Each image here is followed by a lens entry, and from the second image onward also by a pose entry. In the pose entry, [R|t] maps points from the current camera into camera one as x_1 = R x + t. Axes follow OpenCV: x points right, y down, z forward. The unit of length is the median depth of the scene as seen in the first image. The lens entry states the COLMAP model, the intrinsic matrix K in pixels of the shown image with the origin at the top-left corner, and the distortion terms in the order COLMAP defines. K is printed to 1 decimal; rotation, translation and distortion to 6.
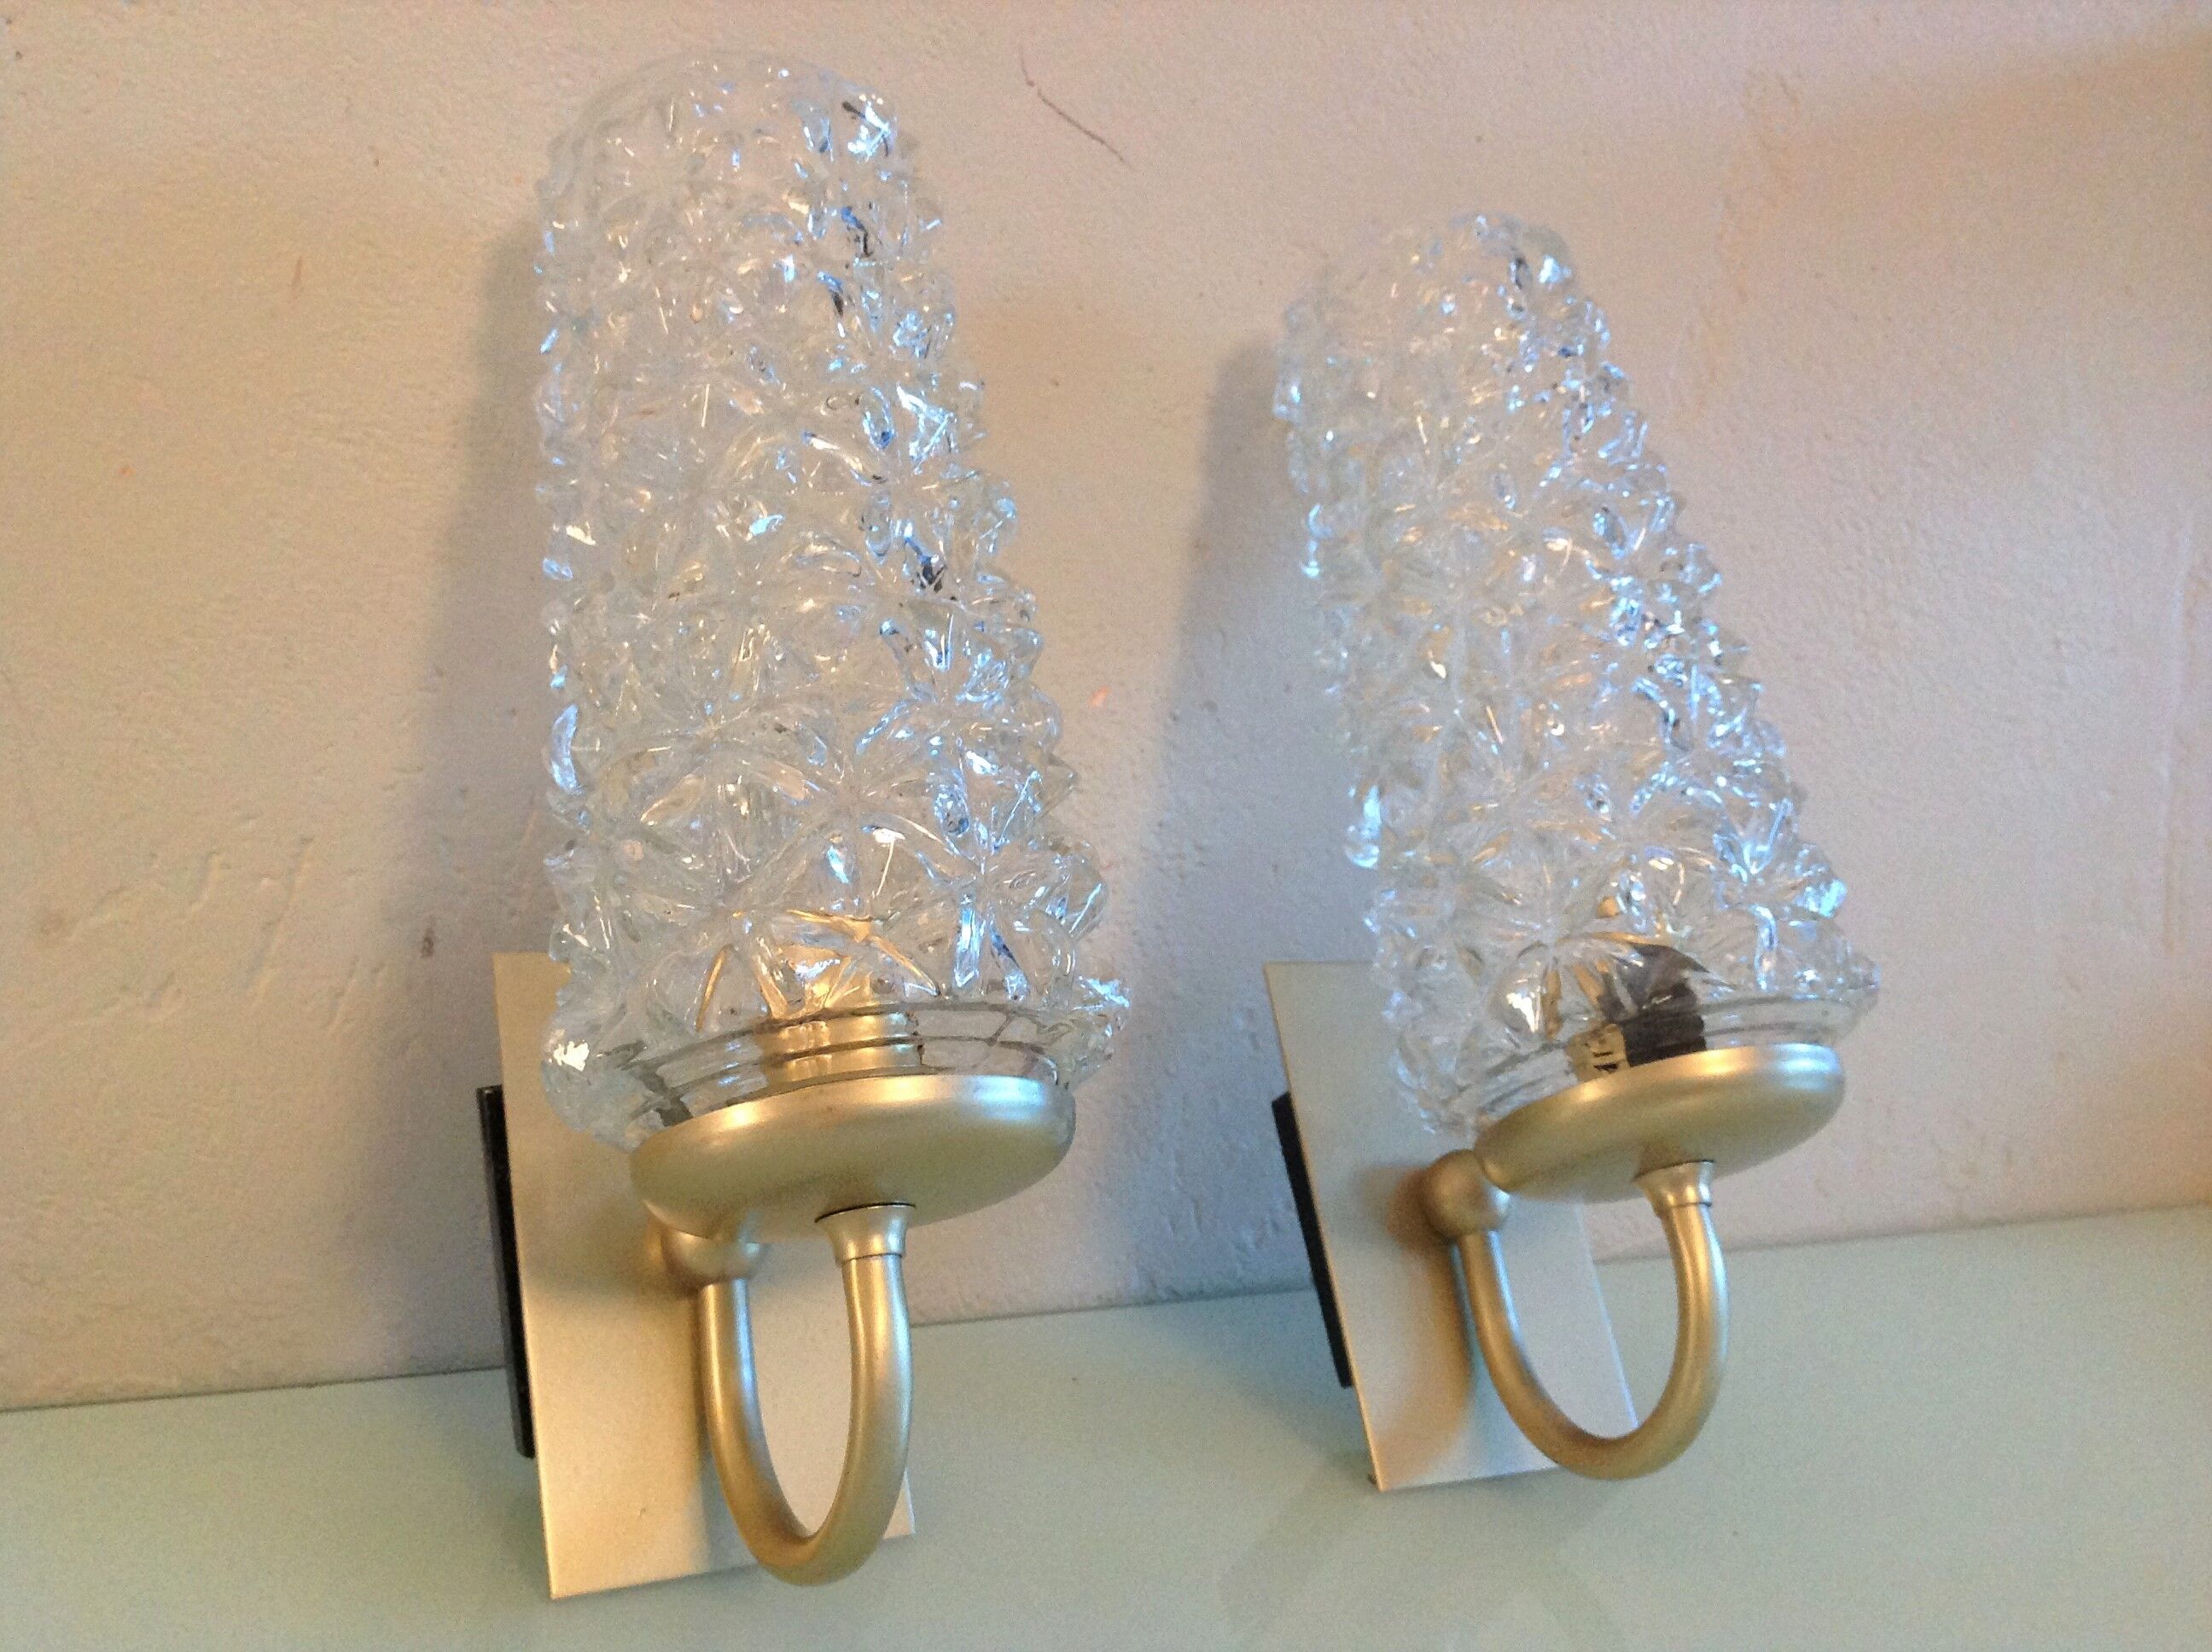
lens RADIAL K [[2067.9, 0, 1072.5], [0, 2067.9, 875.4], [0, 0, 1]] dist [-0.012631, 0.000000]
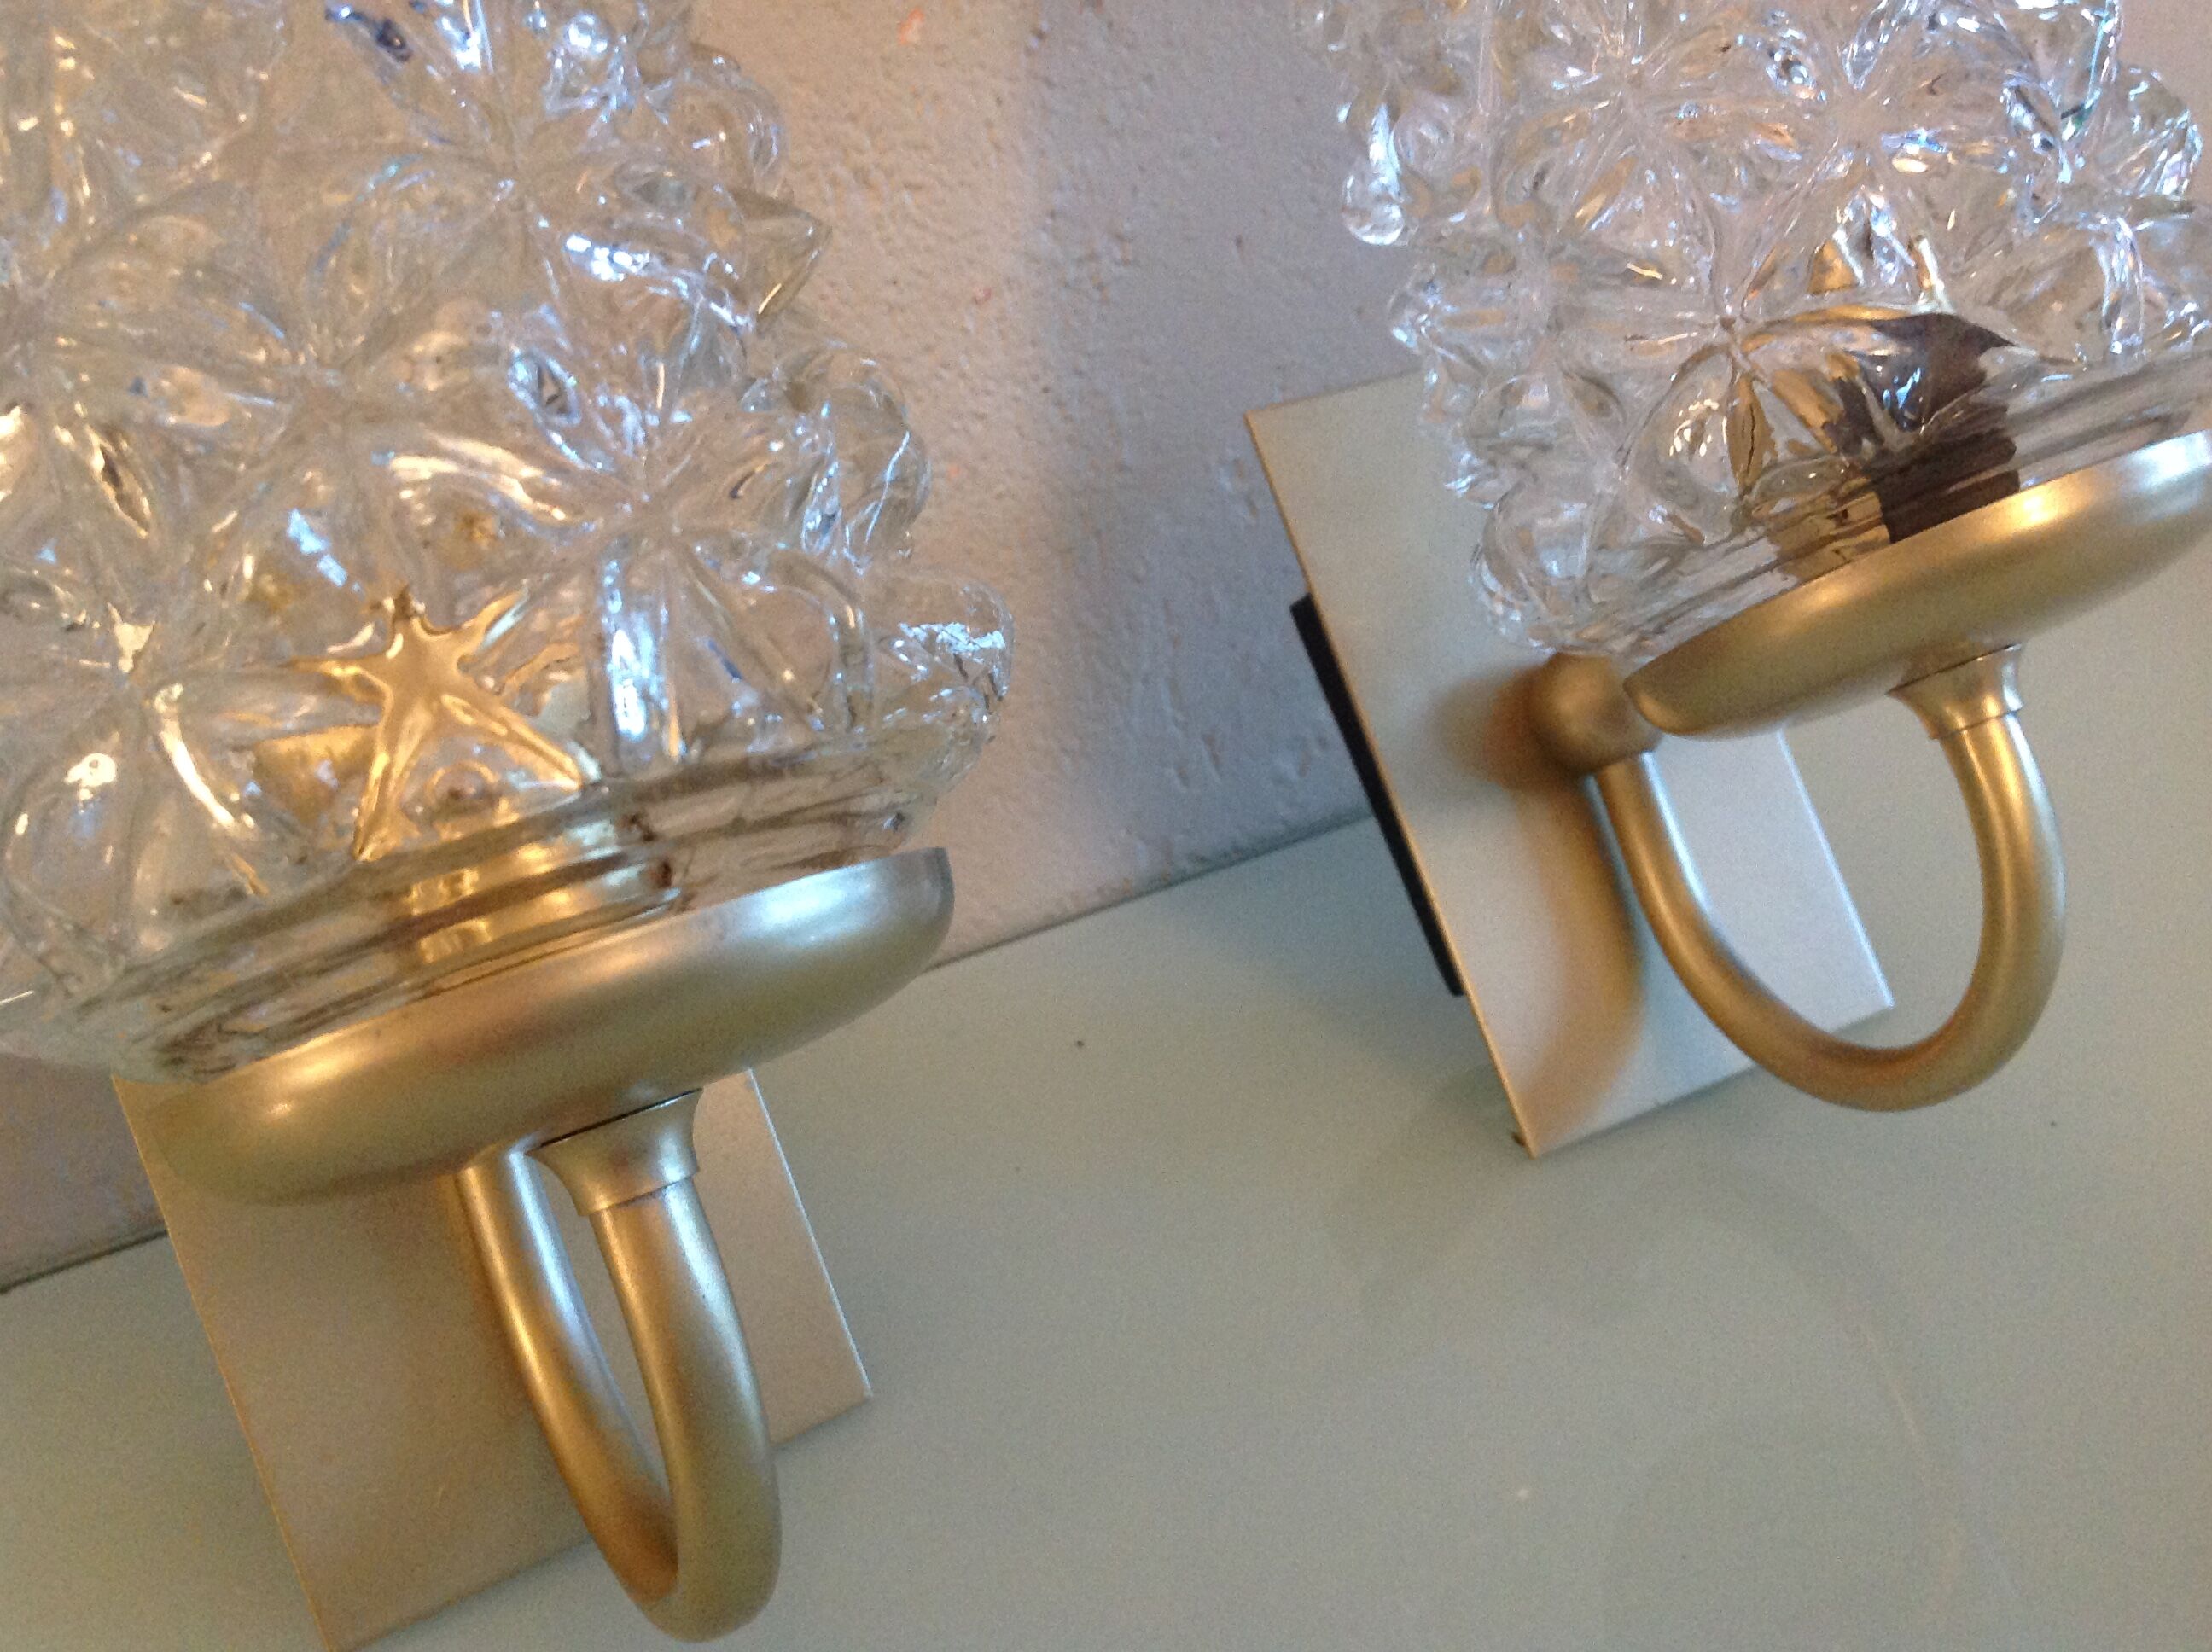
lens RADIAL K [[2067.9, 0, 1075.1], [0, 2067.9, 884.0], [0, 0, 1]] dist [-0.012631, 0.000000]
pose [[0.981289, -0.187059, -0.045608, 0.047569], [0.191732, 0.927708, 0.320307, -0.042441], [-0.017605, -0.323058, 0.946215, 0.384124]]
